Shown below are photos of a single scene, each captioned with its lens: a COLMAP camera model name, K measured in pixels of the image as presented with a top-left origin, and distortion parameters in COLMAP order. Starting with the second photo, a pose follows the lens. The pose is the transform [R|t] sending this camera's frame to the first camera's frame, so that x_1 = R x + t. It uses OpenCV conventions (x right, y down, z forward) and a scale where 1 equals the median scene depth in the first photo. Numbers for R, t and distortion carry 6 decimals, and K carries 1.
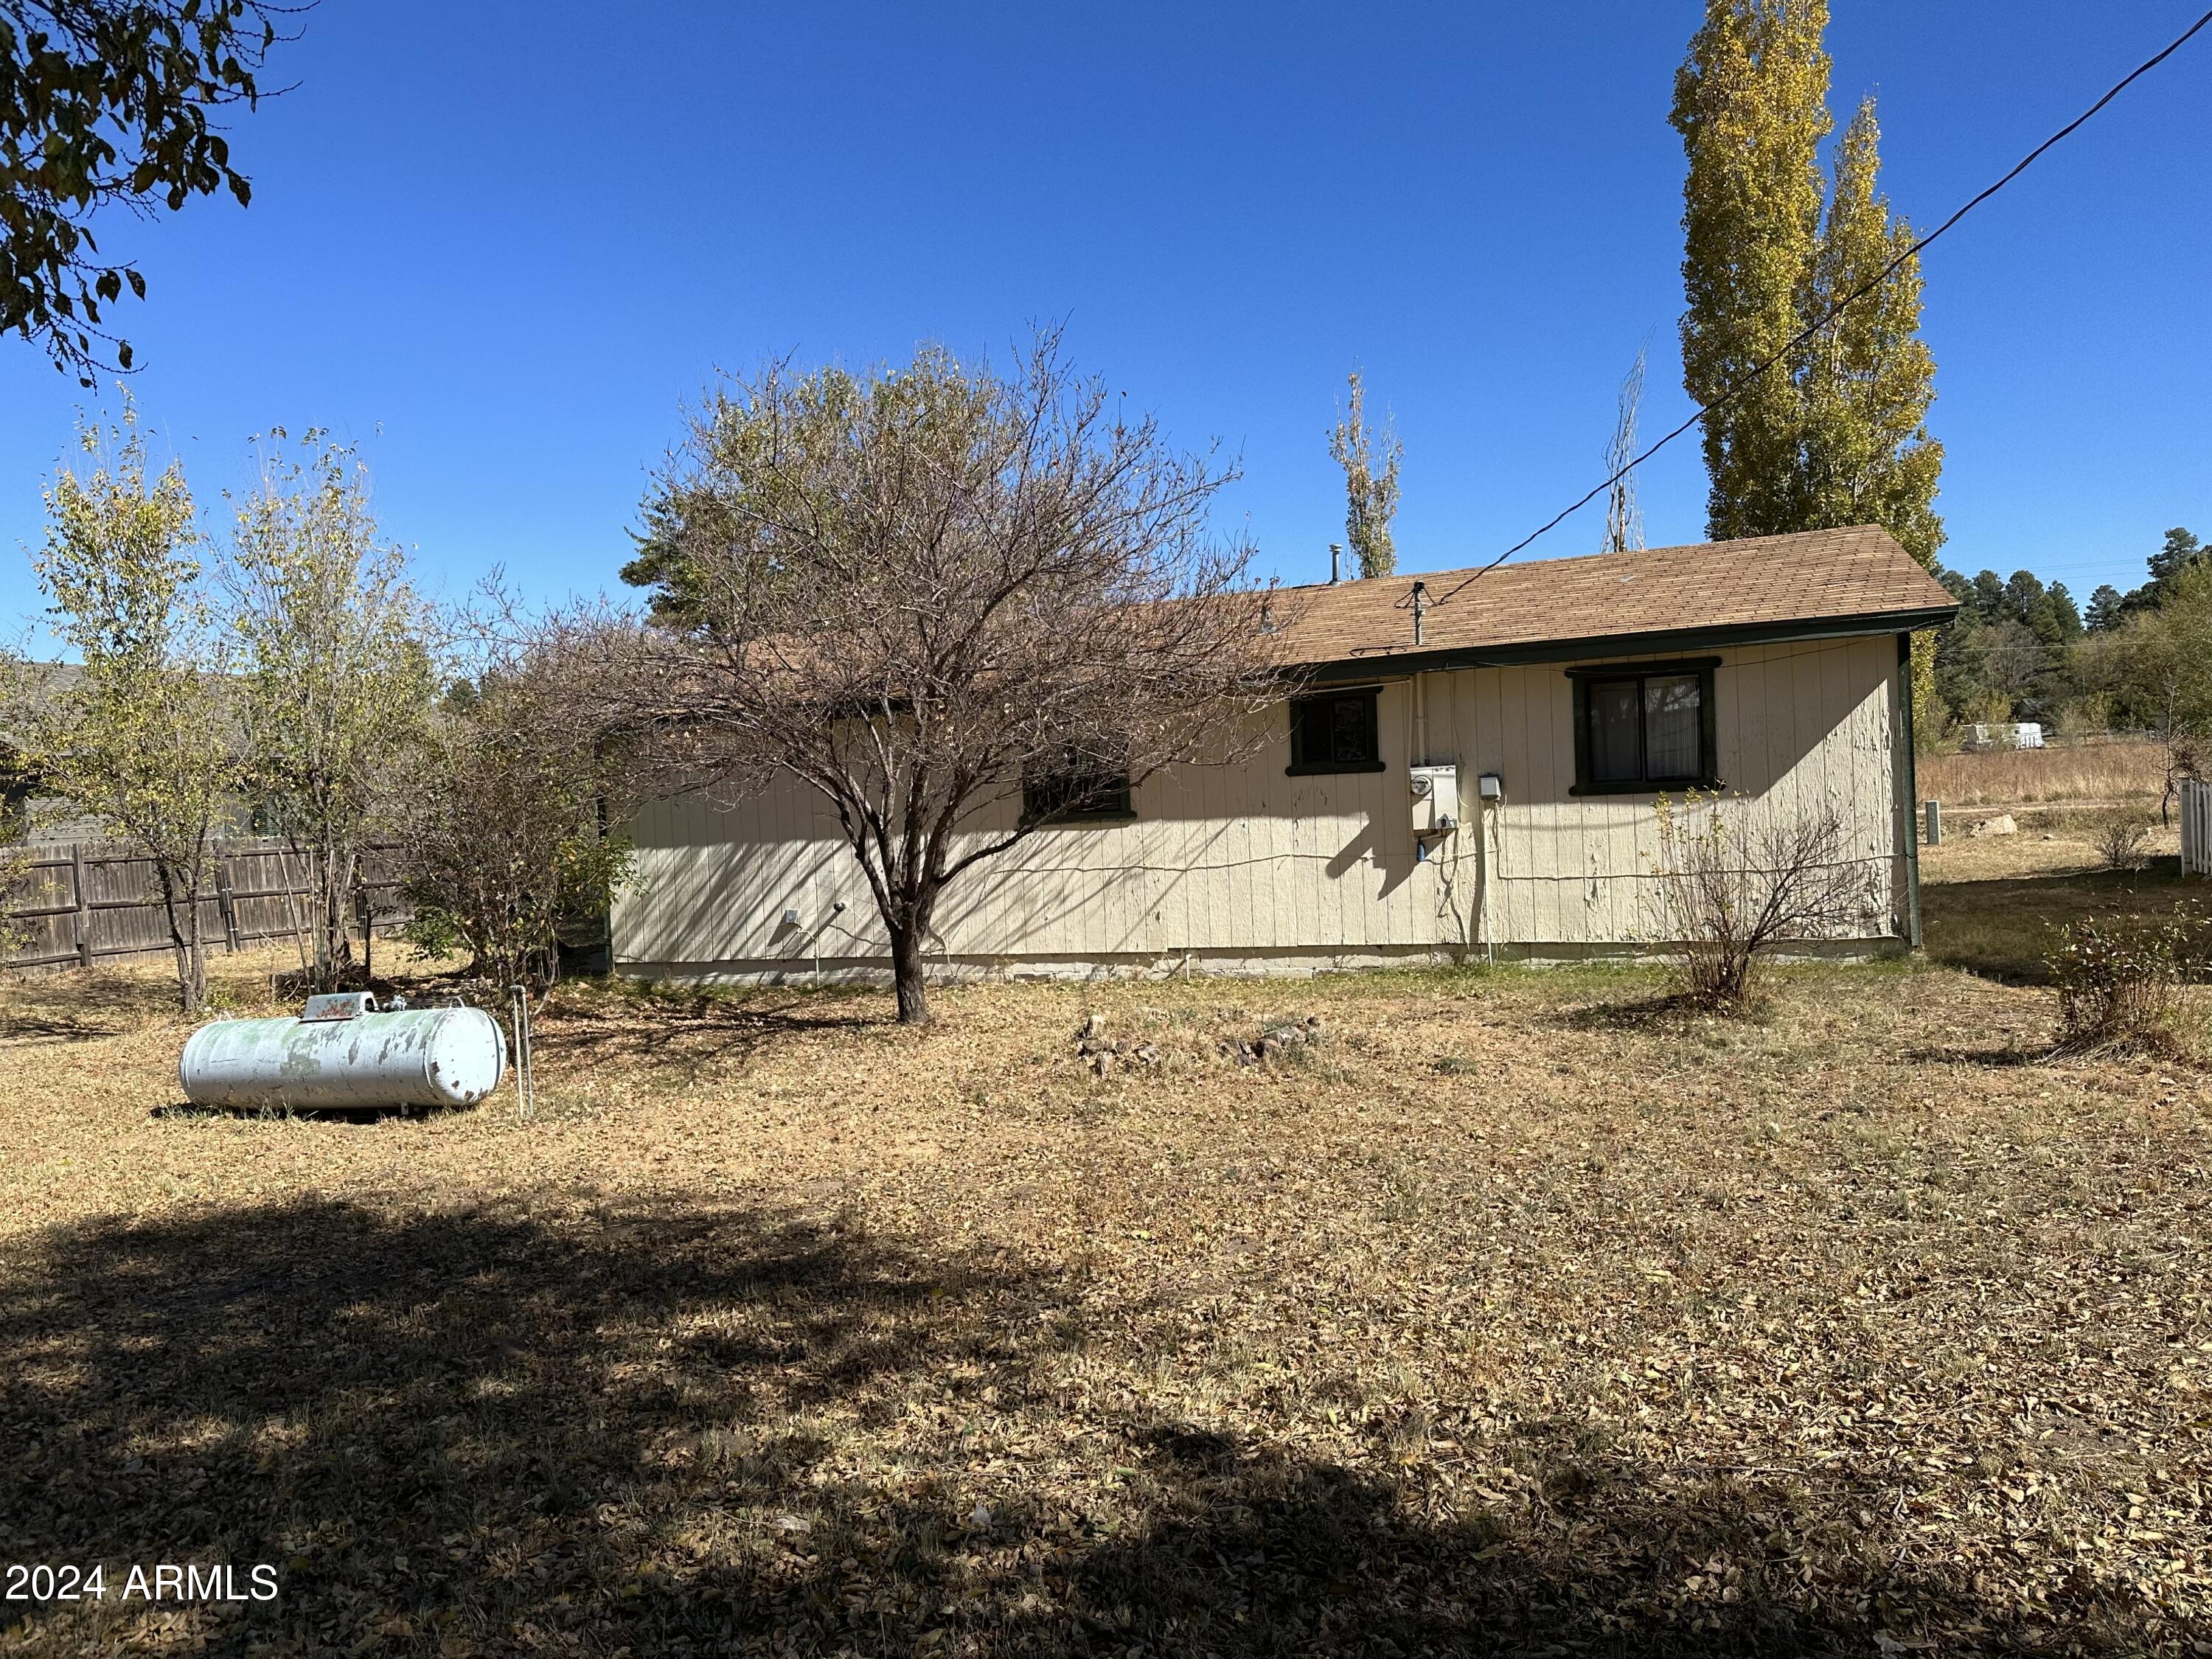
lens RADIAL K [[1552.6, 0, 1103.2], [0, 1552.6, 825.9], [0, 0, 1]] dist [0.053906, -0.002571]
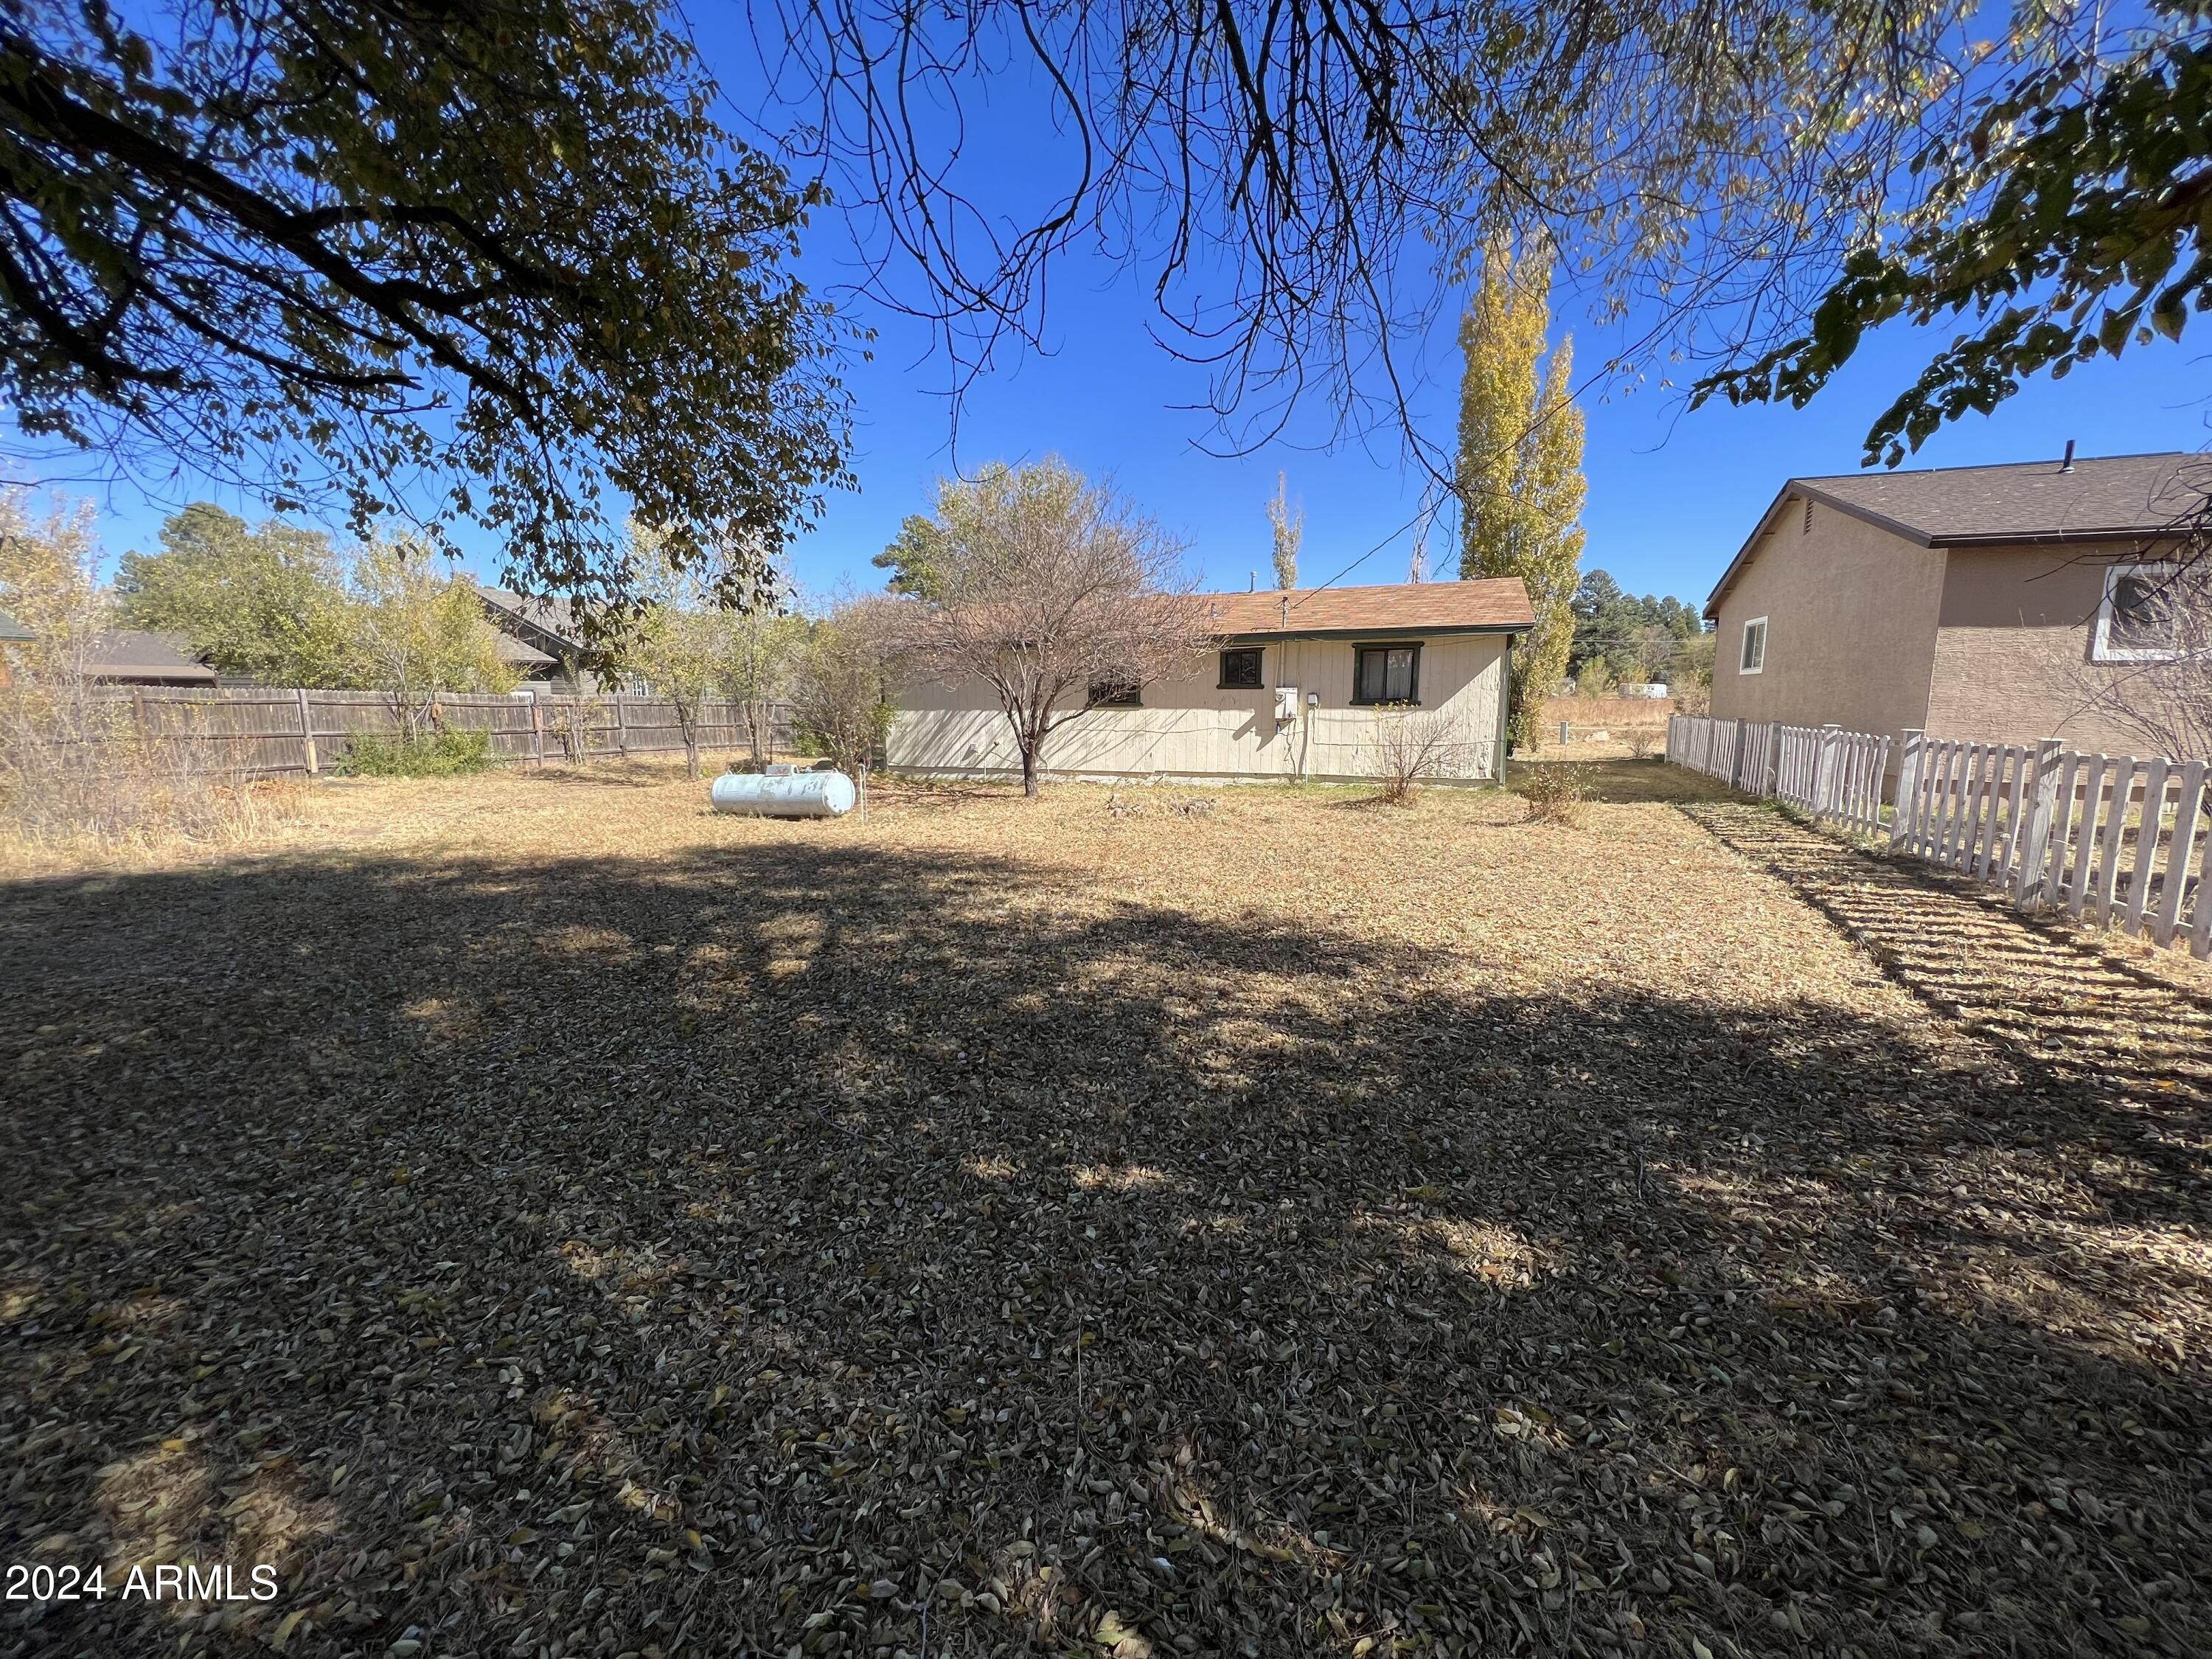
lens RADIAL K [[892.8, 0, 1125.1], [0, 892.8, 827.6], [0, 0, 1]] dist [0.002133, 0.000105]
pose [[0.998714, 0.050189, -0.007142, 0.015224], [-0.048945, 0.991326, 0.121972, 0.011327], [0.013202, -0.121465, 0.992508, -0.199513]]
